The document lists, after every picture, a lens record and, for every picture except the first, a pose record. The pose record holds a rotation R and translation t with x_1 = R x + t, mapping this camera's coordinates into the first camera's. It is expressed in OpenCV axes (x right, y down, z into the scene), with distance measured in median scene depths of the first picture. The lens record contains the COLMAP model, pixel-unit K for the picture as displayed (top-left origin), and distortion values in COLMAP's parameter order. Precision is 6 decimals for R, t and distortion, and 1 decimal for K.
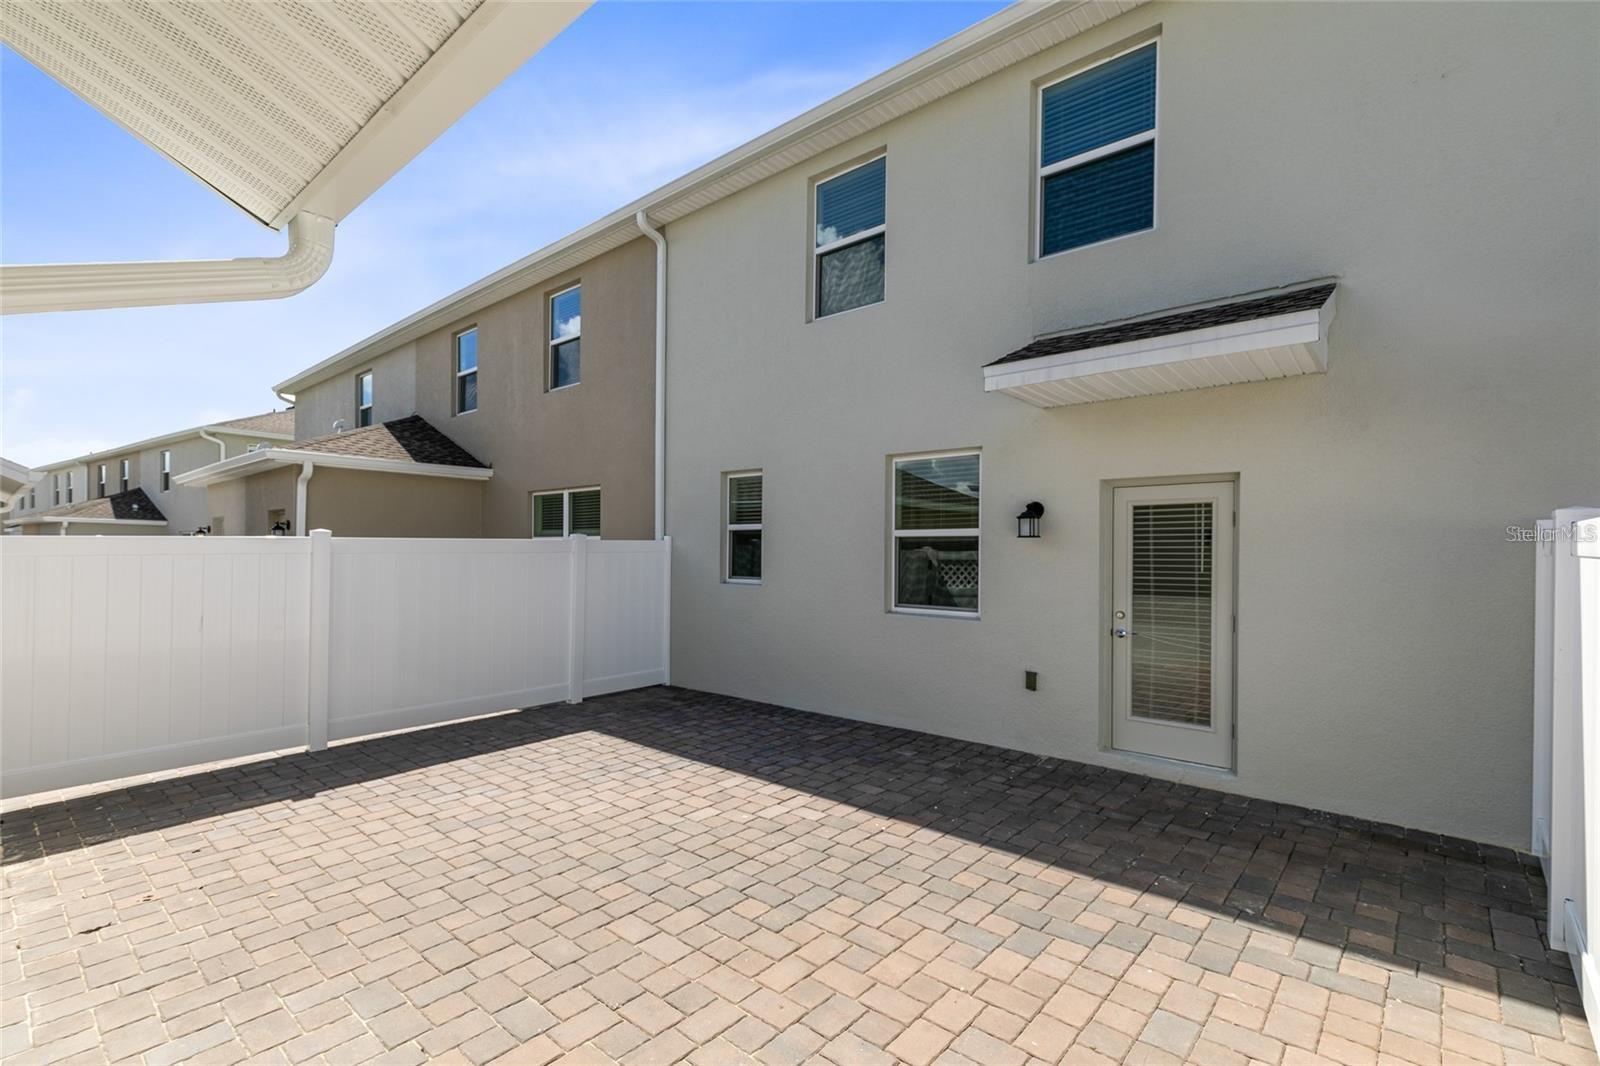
lens RADIAL K [[724.0, 0, 805.4], [0, 724.0, 559.1], [0, 0, 1]] dist [0.003892, 0.000261]
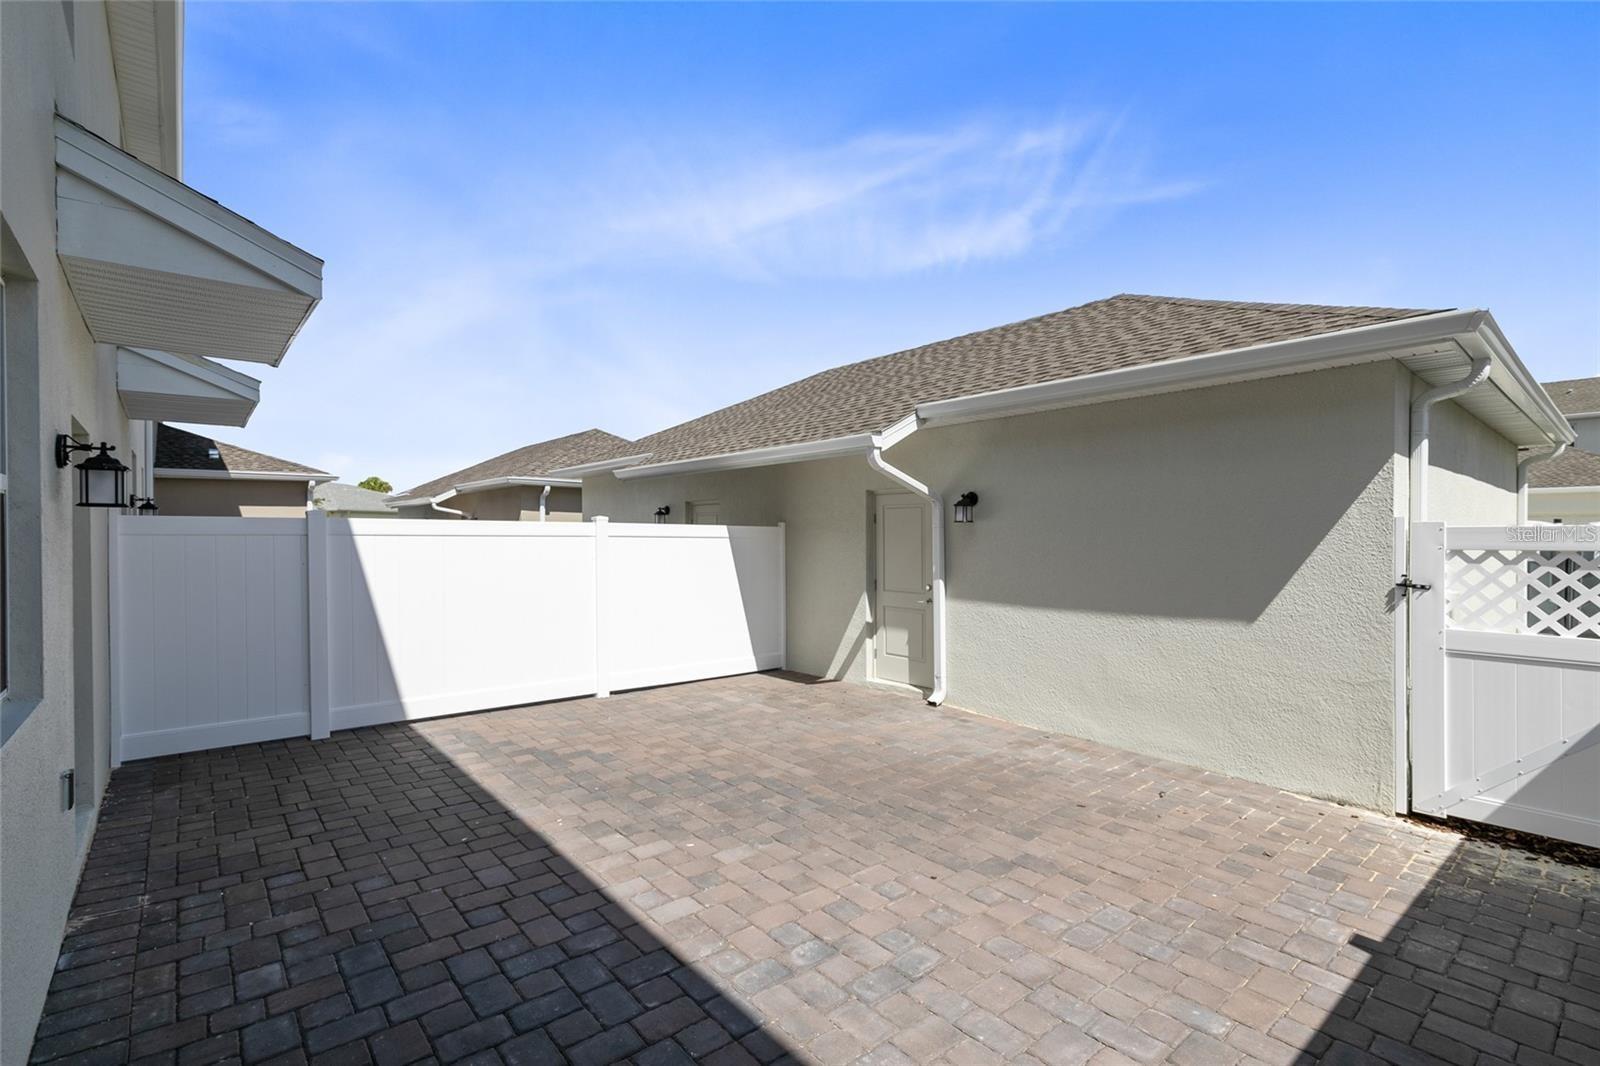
lens RADIAL K [[723.4, 0, 800.0], [0, 723.4, 533.0], [0, 0, 1]] dist [0.003226, -0.000054]
pose [[-0.987253, -0.005771, 0.159052, -0.296469], [-0.004014, 0.999927, 0.011368, -0.020193], [-0.159106, 0.010584, -0.987205, 1.559181]]
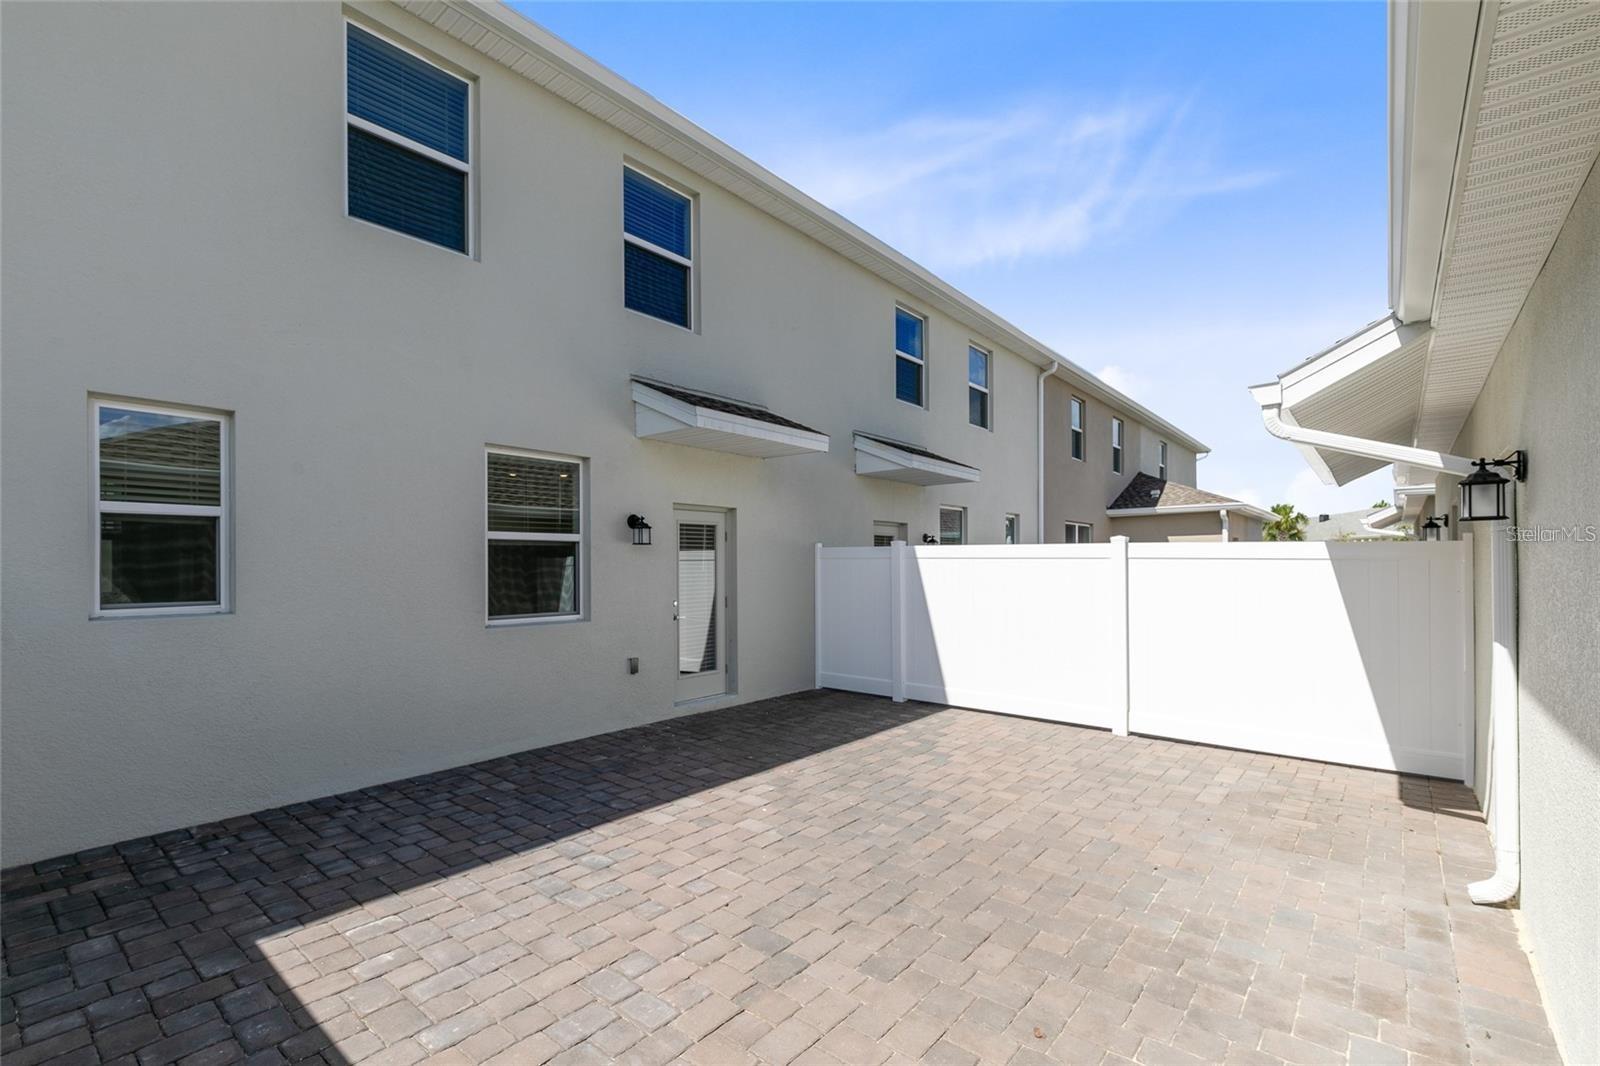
lens RADIAL K [[724.0, 0, 805.4], [0, 724.0, 559.1], [0, 0, 1]] dist [0.003892, 0.000261]
pose [[-0.028993, -0.000303, 0.999580, -0.962378], [0.011895, 0.999929, 0.000649, -0.003153], [-0.999509, 0.011909, -0.028987, 0.828518]]
